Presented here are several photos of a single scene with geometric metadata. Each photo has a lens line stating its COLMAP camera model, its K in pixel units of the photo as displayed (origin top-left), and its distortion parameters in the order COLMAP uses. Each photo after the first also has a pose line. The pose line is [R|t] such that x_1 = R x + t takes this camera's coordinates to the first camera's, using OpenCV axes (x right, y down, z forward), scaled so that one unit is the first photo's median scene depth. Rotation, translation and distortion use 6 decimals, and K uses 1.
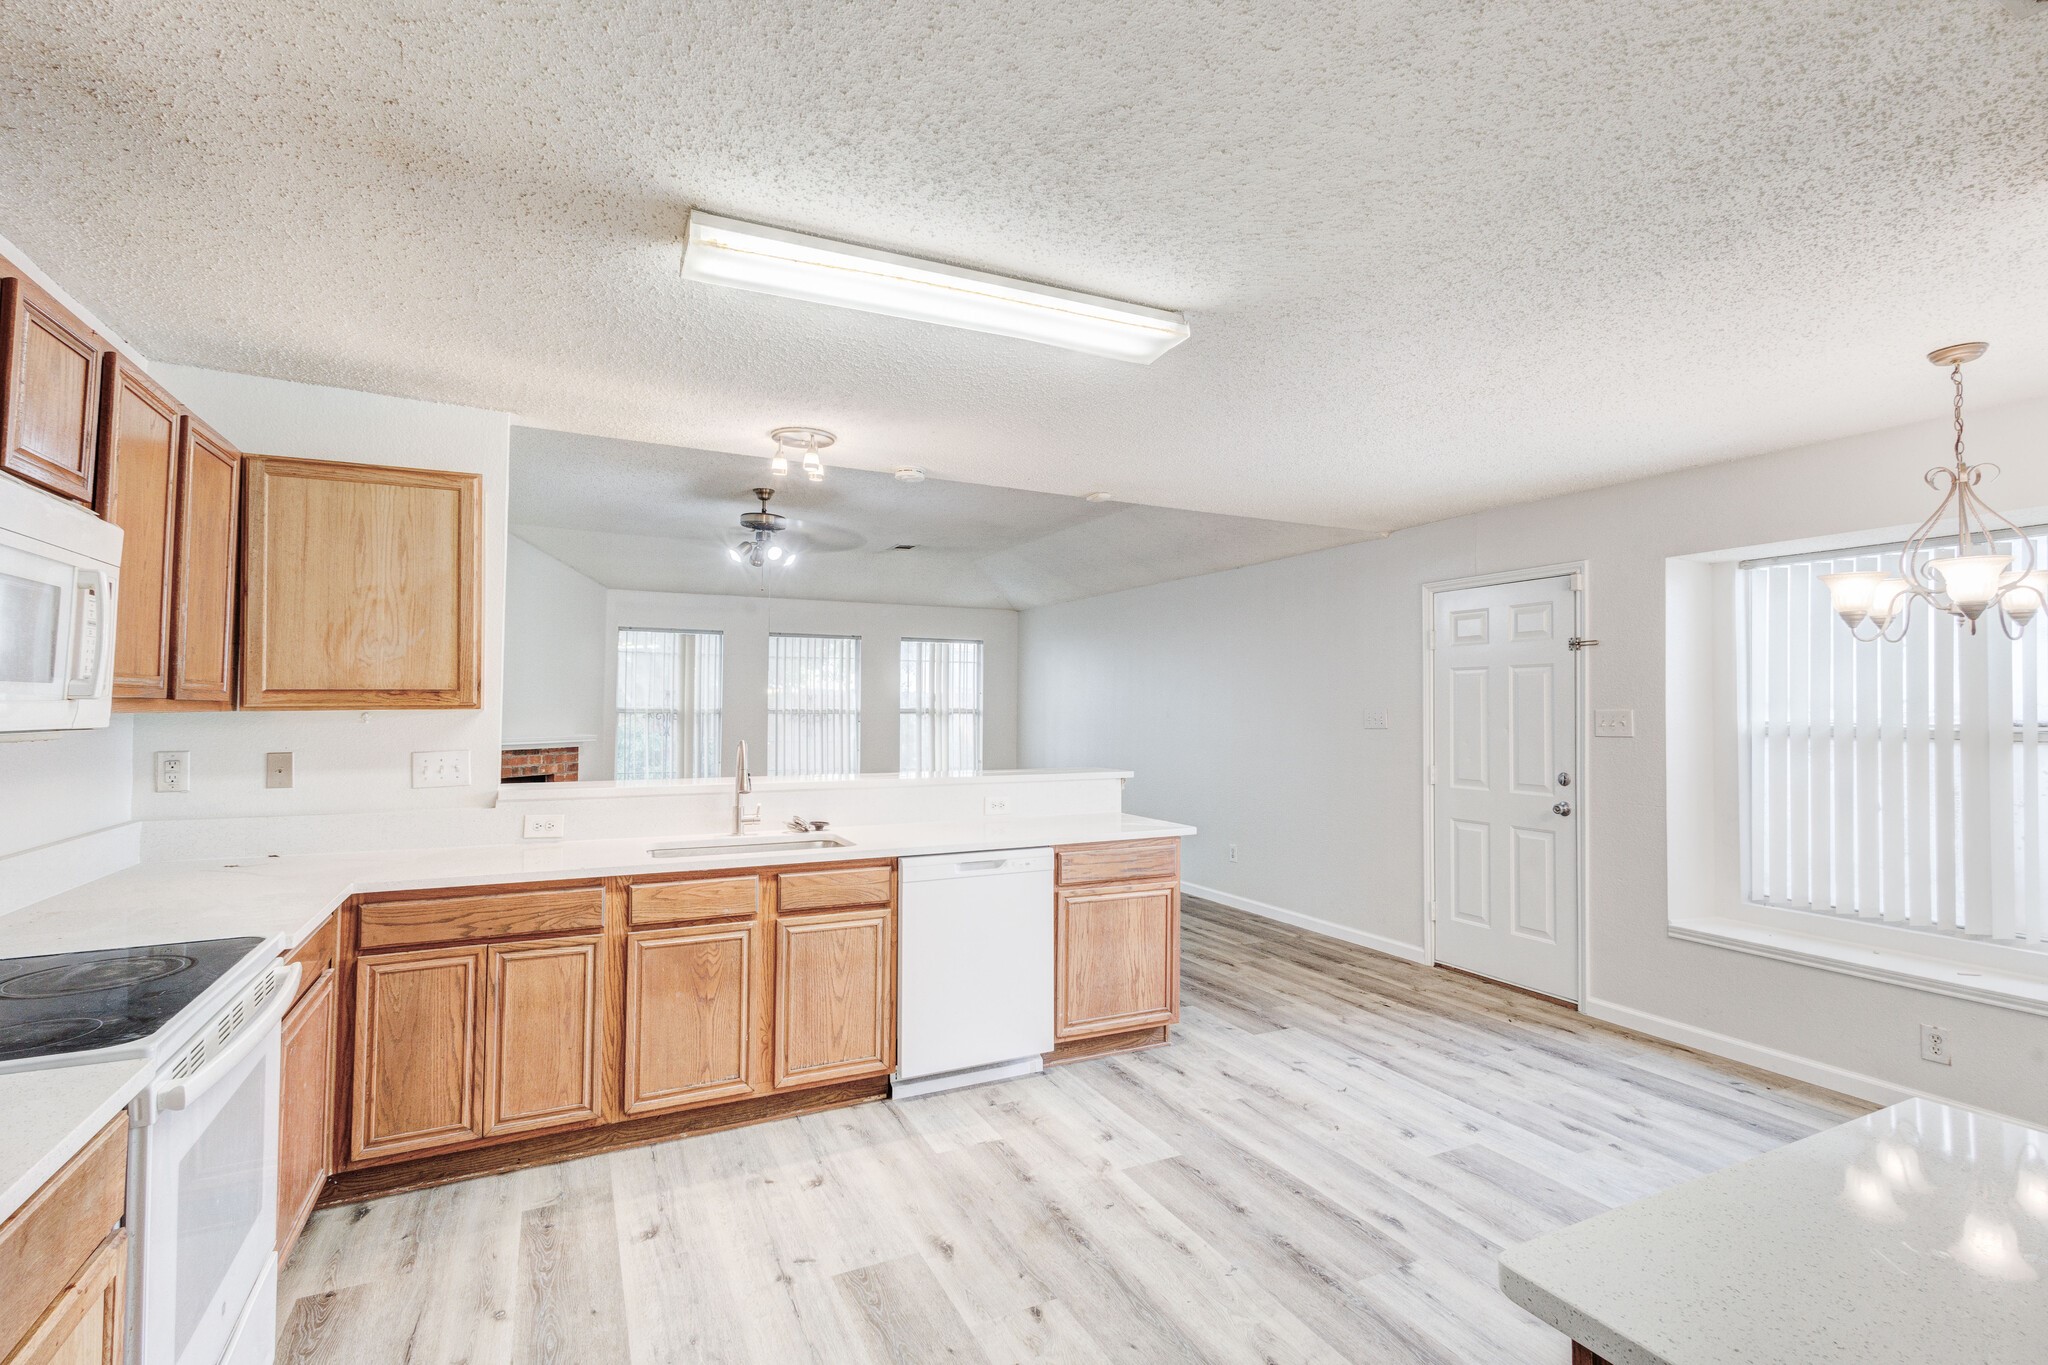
lens RADIAL K [[930.4, 0, 1019.2], [0, 930.4, 685.8], [0, 0, 1]] dist [0.009335, -0.004028]
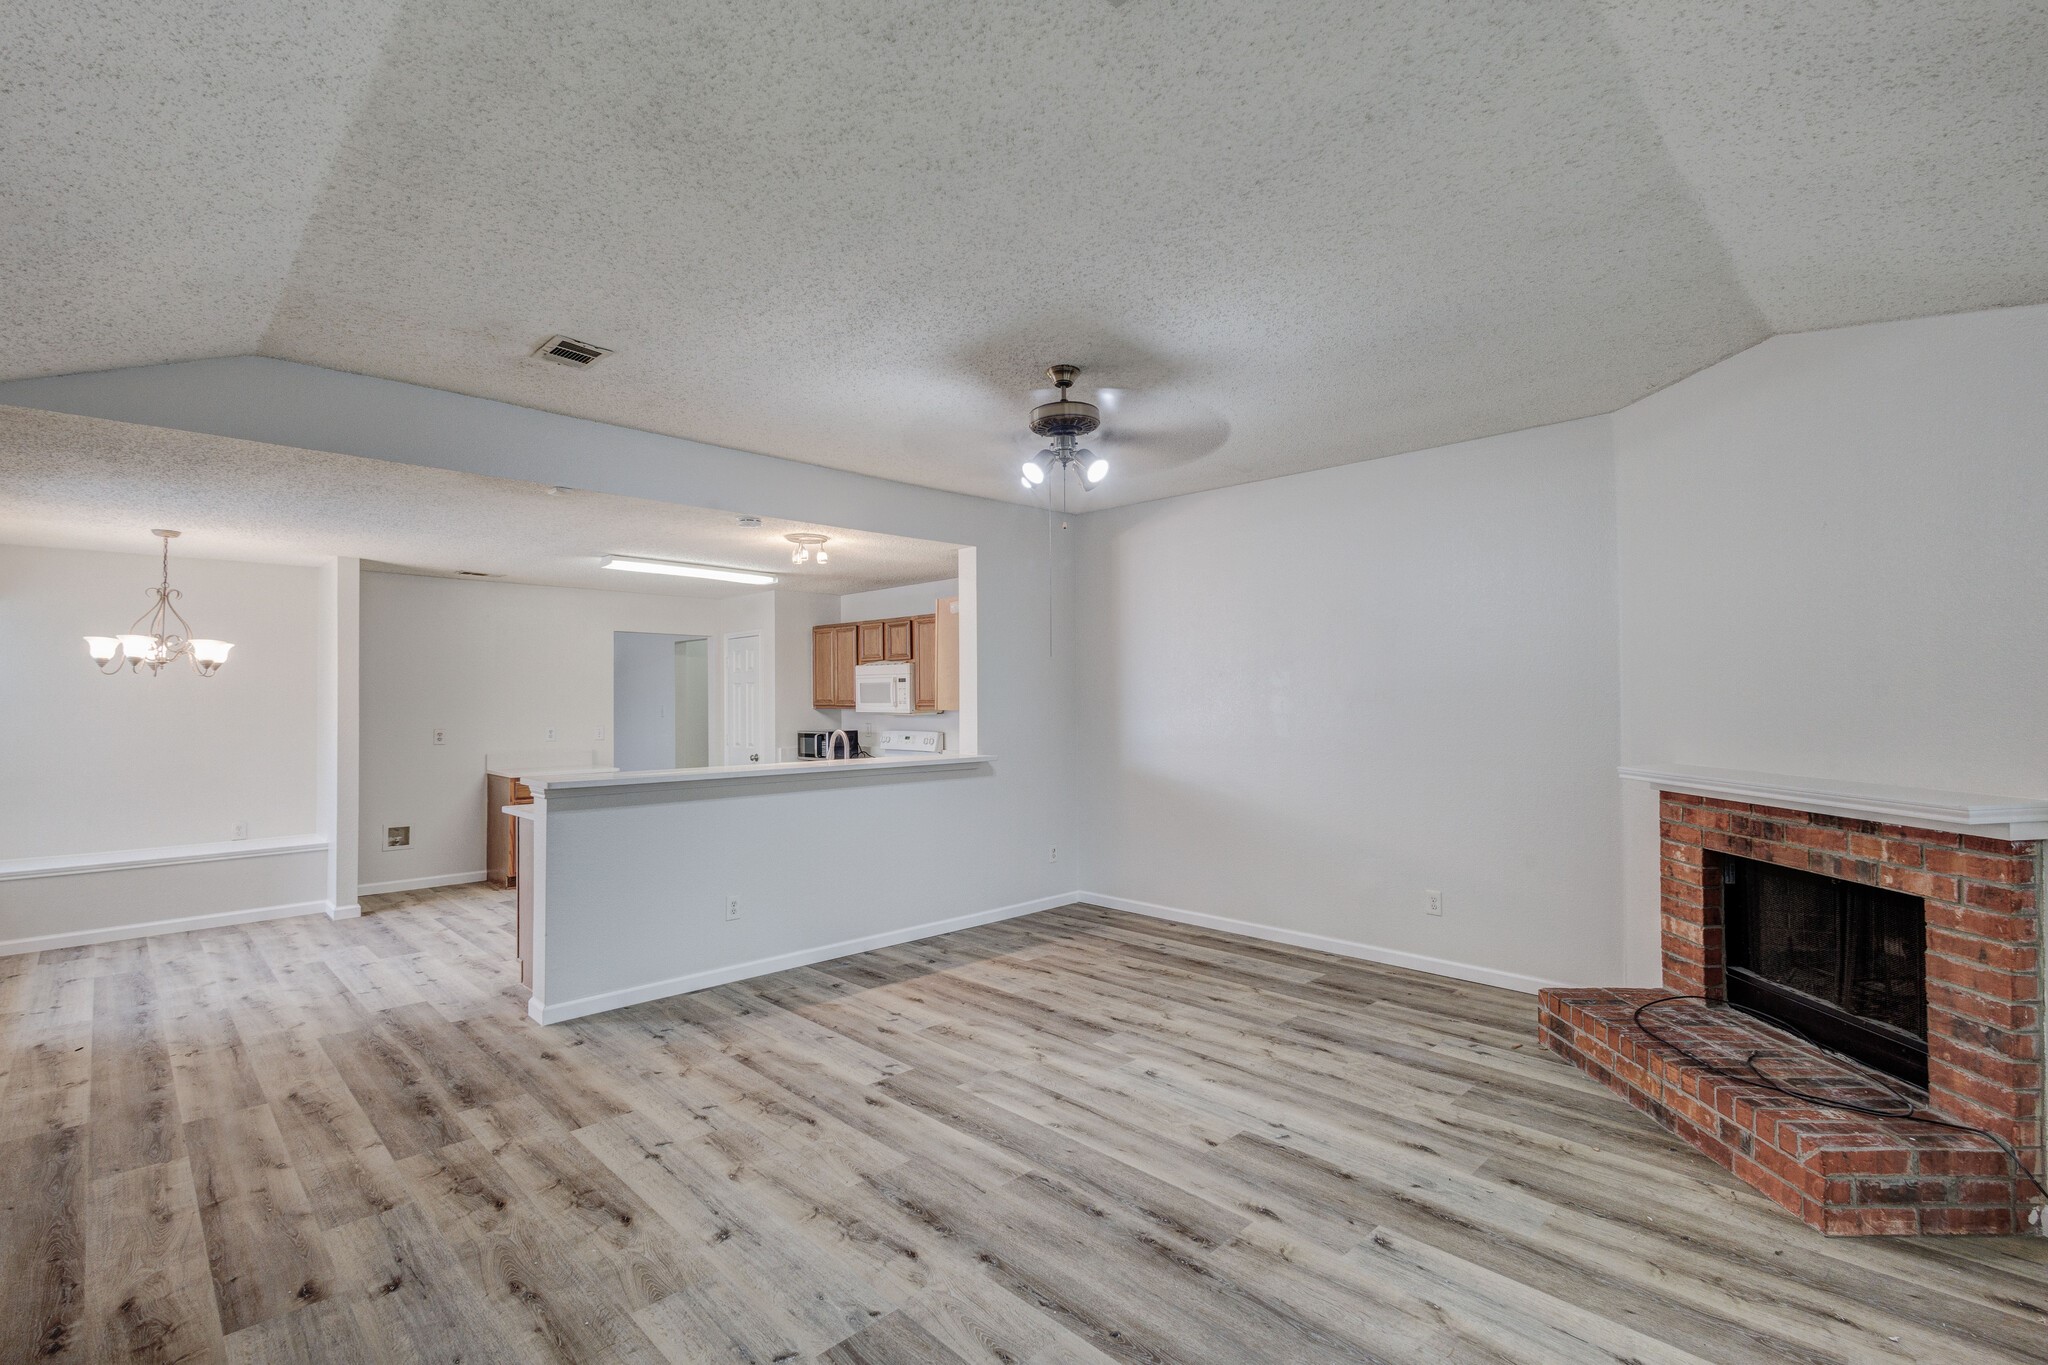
lens RADIAL K [[930.4, 0, 1019.2], [0, 930.4, 680.5], [0, 0, 1]] dist [0.009335, -0.004028]
pose [[-0.949595, -0.009016, -0.313348, -0.091565], [0.005759, 0.998916, -0.046195, 0.054314], [0.313425, -0.045672, -0.948514, 2.947204]]
